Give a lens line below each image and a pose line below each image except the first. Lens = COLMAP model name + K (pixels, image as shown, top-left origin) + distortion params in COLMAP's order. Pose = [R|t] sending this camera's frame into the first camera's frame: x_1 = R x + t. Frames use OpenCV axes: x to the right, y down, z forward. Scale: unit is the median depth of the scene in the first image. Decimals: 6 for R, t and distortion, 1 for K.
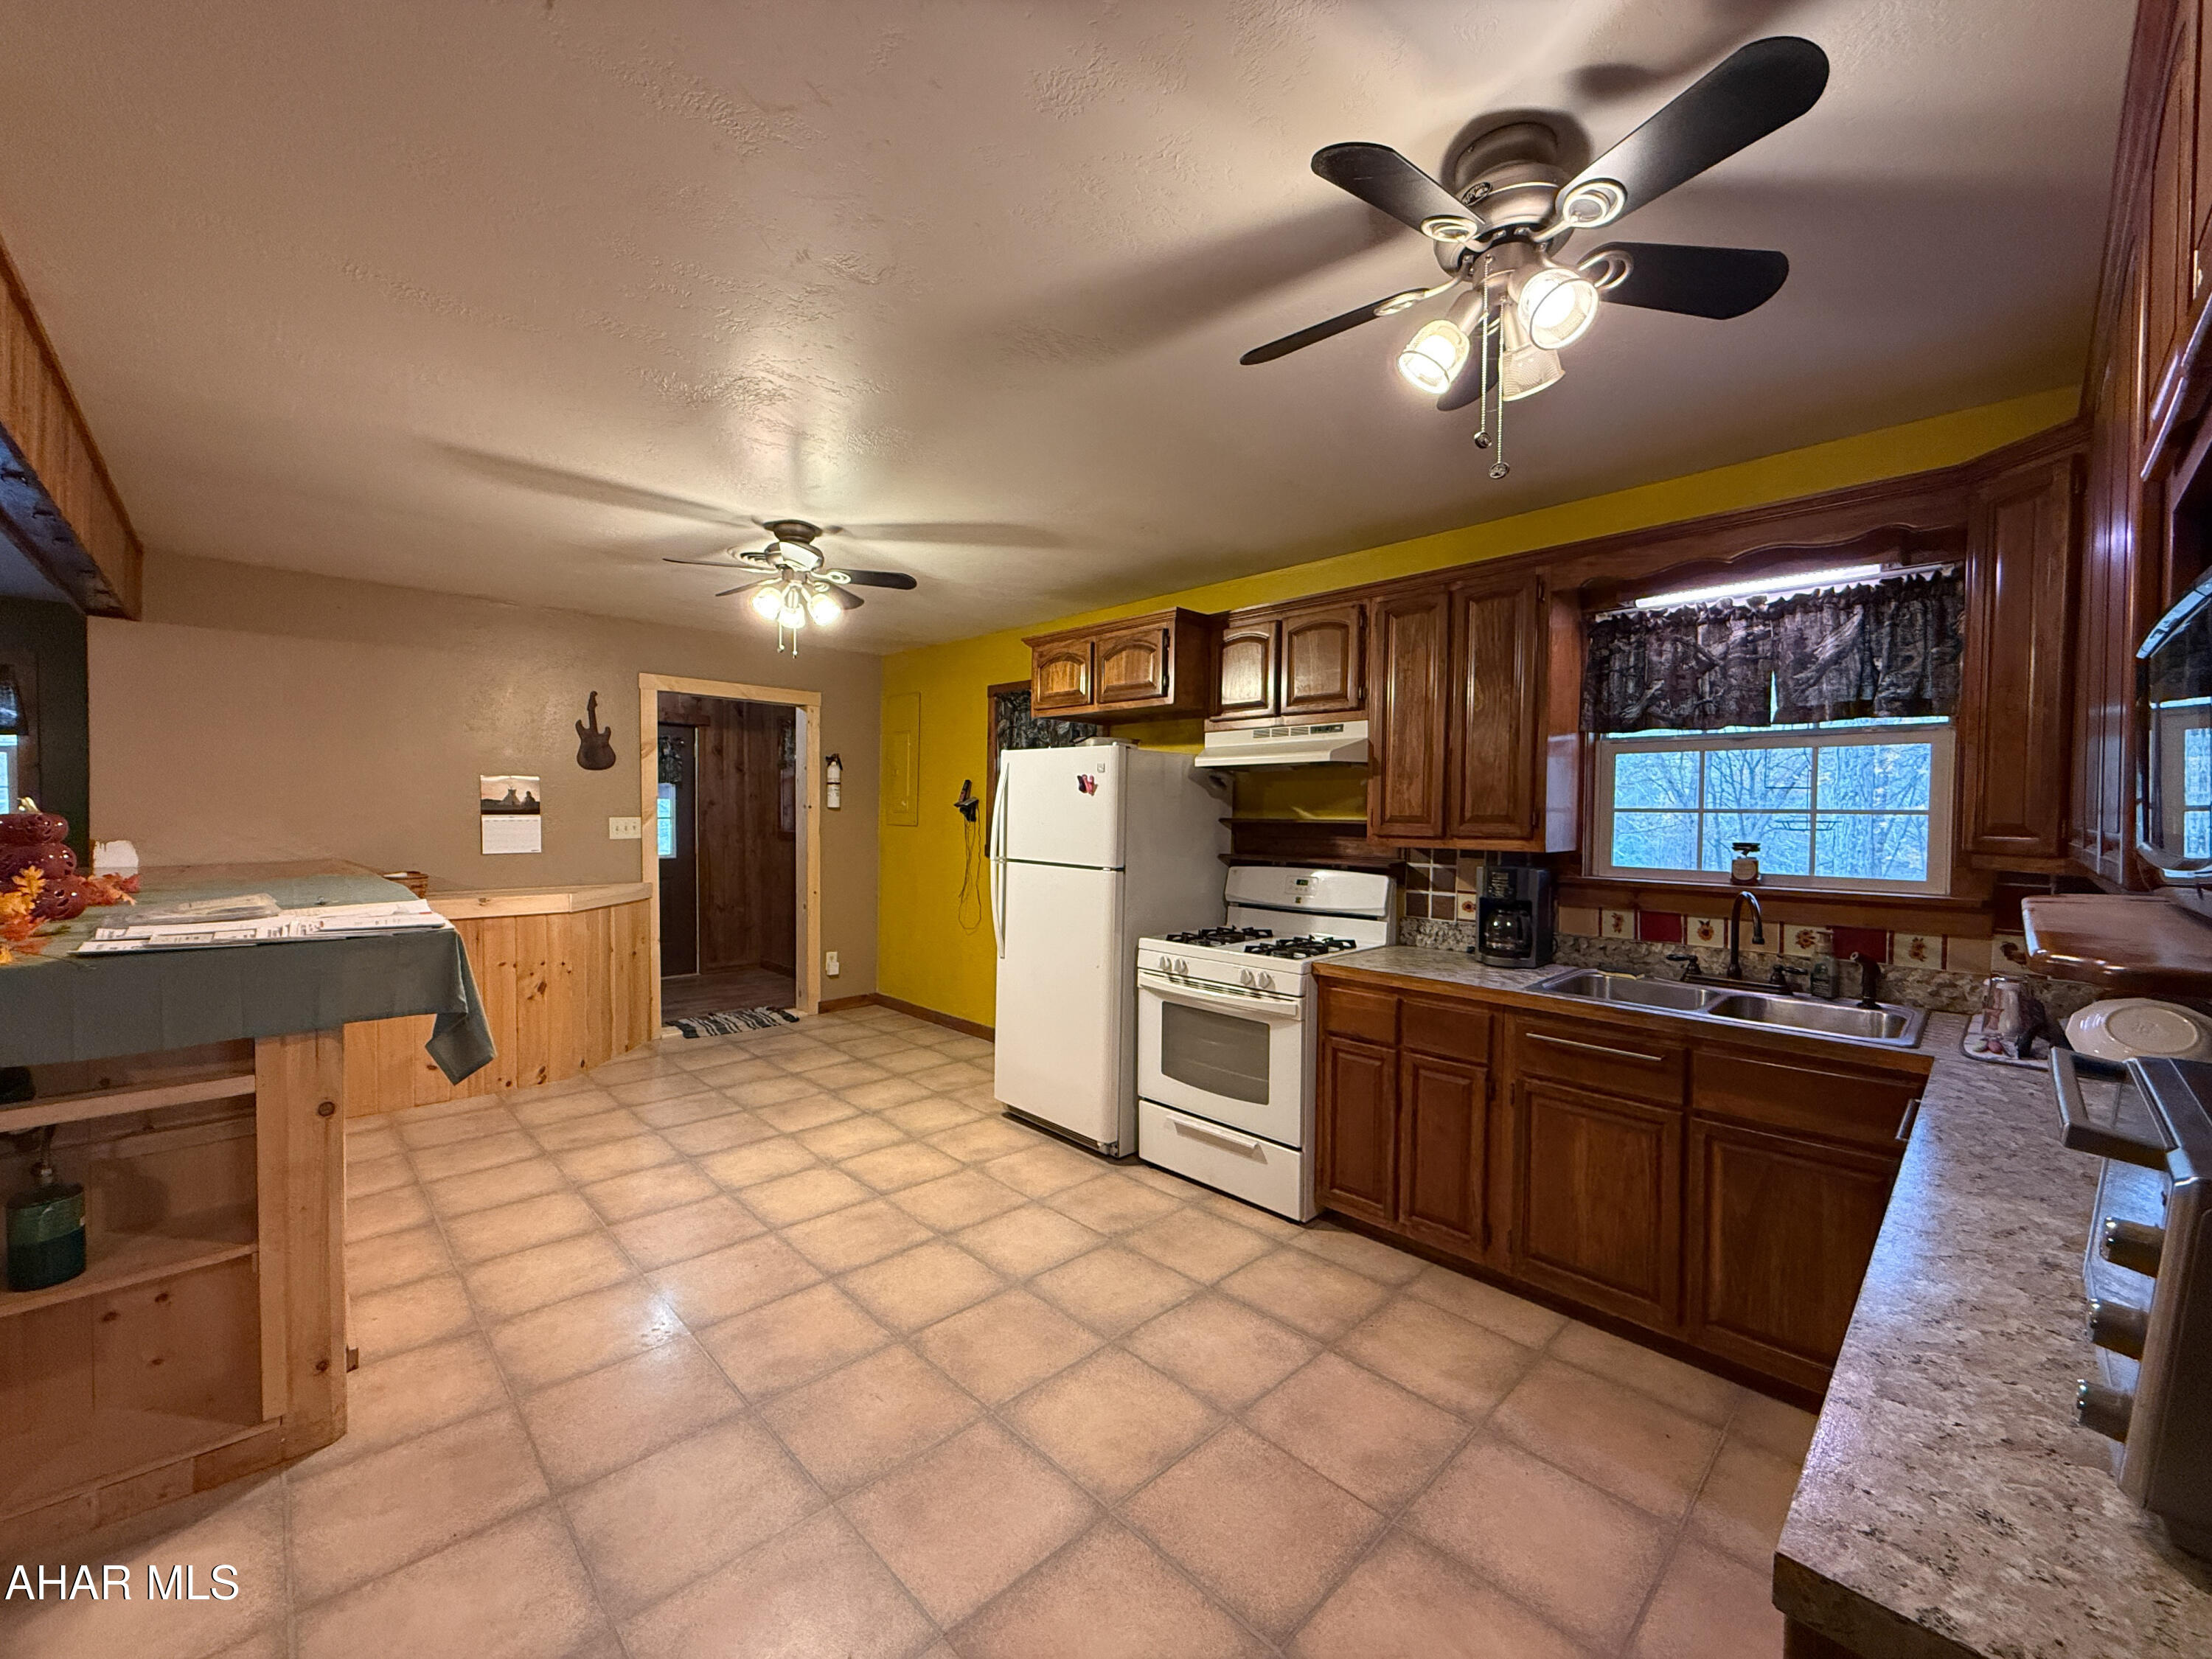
lens RADIAL K [[887.8, 0, 1097.4], [0, 887.8, 829.7], [0, 0, 1]] dist [0.006063, -0.000994]
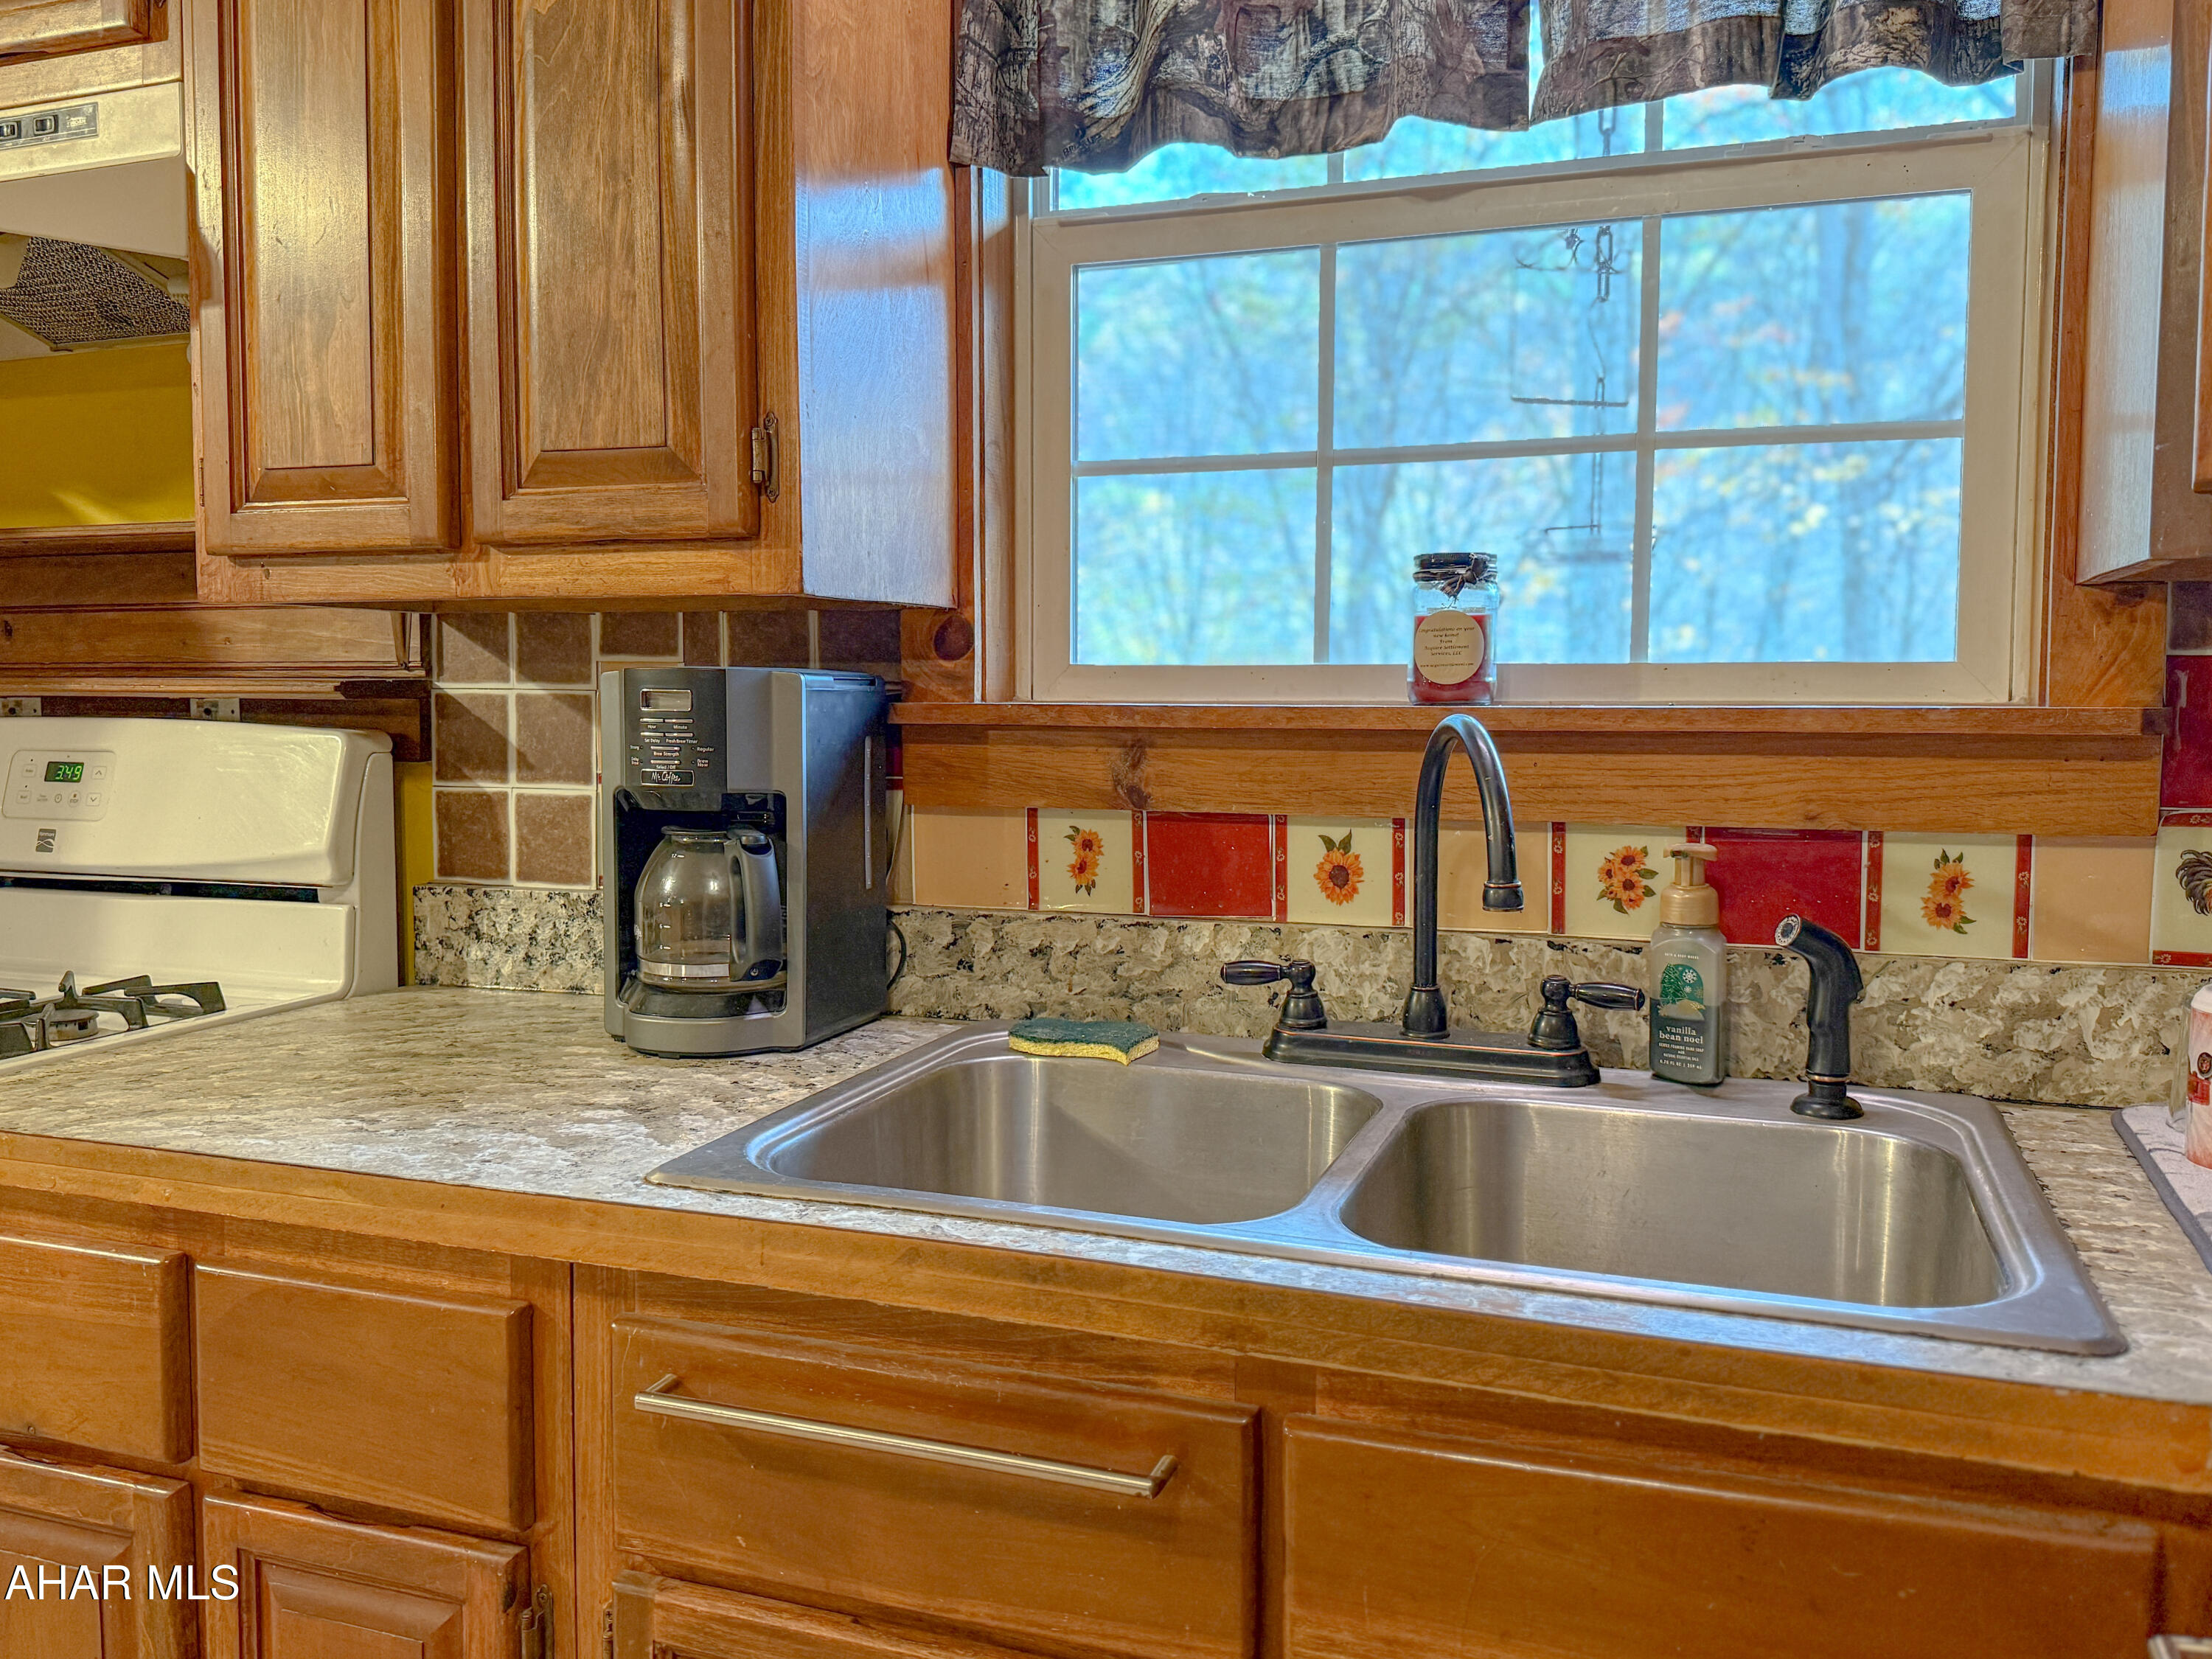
lens RADIAL K [[1803.6, 0, 1117.2], [0, 1803.6, 817.8], [0, 0, 1]] dist [0.068611, -0.115059]
pose [[0.896907, -0.045074, 0.439917, 0.342035], [0.017695, 0.997653, 0.066143, 0.053953], [-0.441866, -0.051540, 0.895599, 0.481595]]
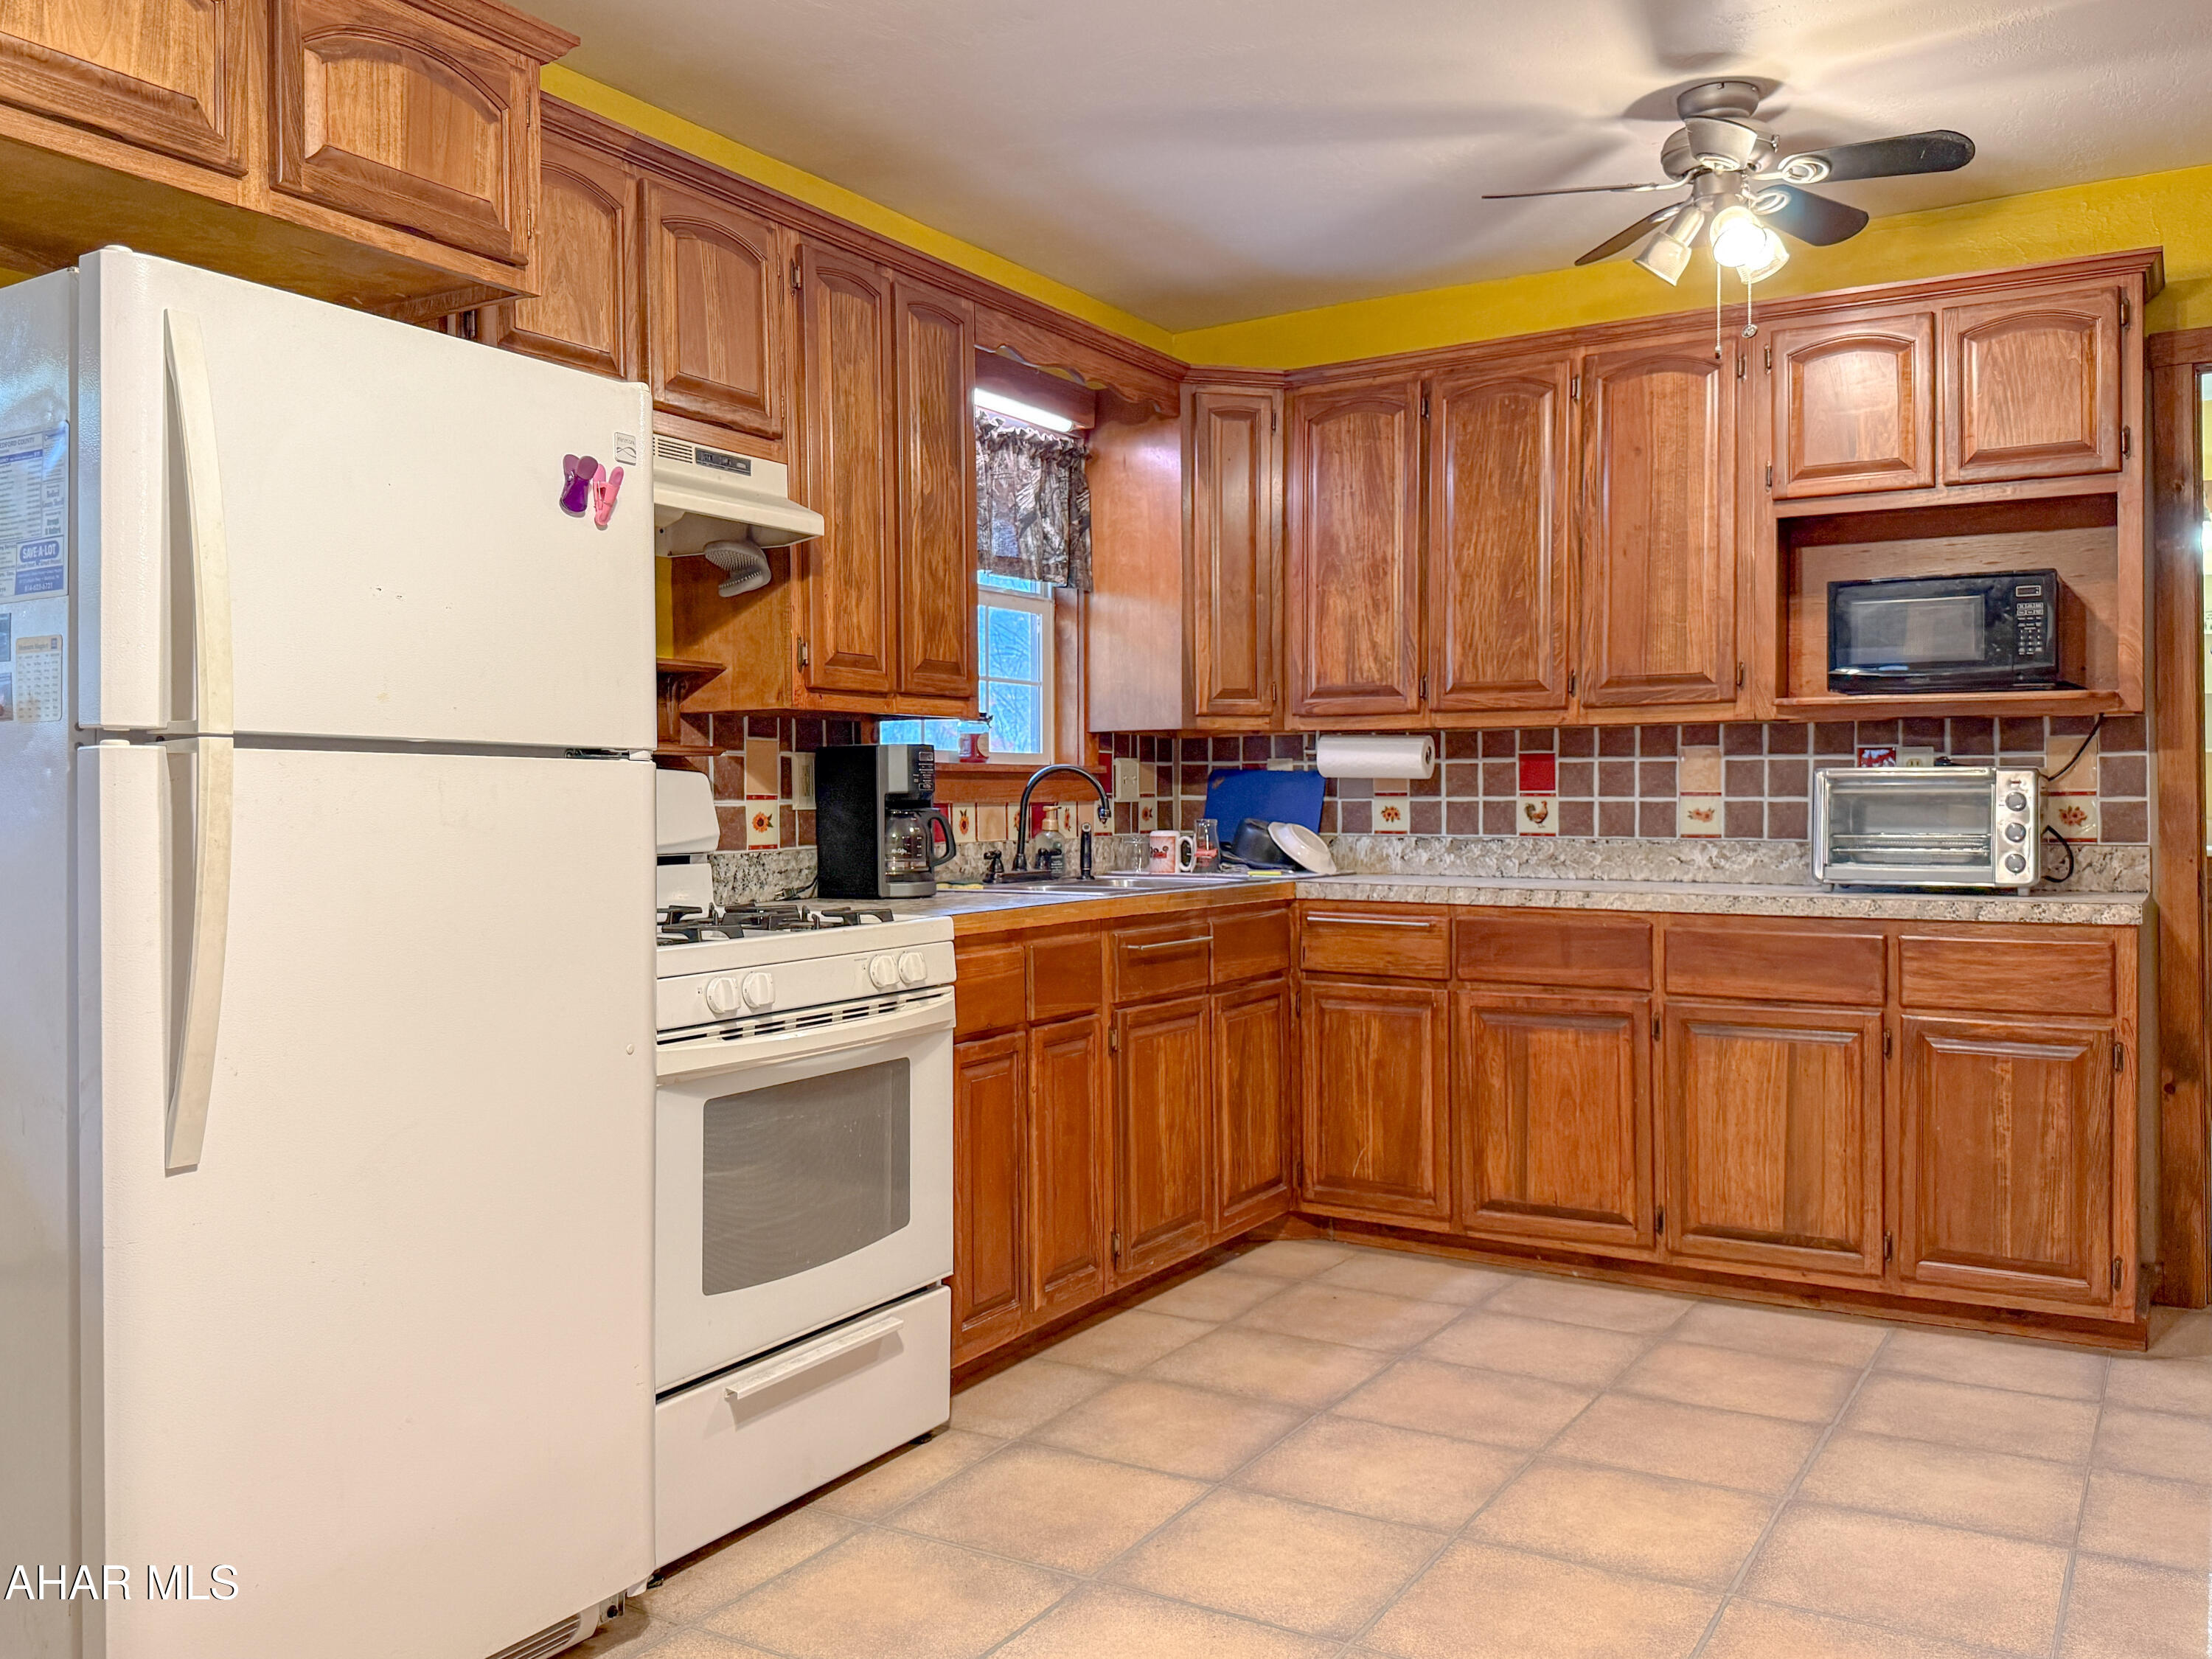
lens RADIAL K [[1803.6, 0, 1063.7], [0, 1803.6, 810.4], [0, 0, 1]] dist [0.068611, -0.115059]
pose [[-0.249950, -0.014052, 0.968157, -0.843694], [0.026152, 0.999432, 0.021258, 0.066443], [-0.967905, 0.030633, -0.249441, 1.233467]]
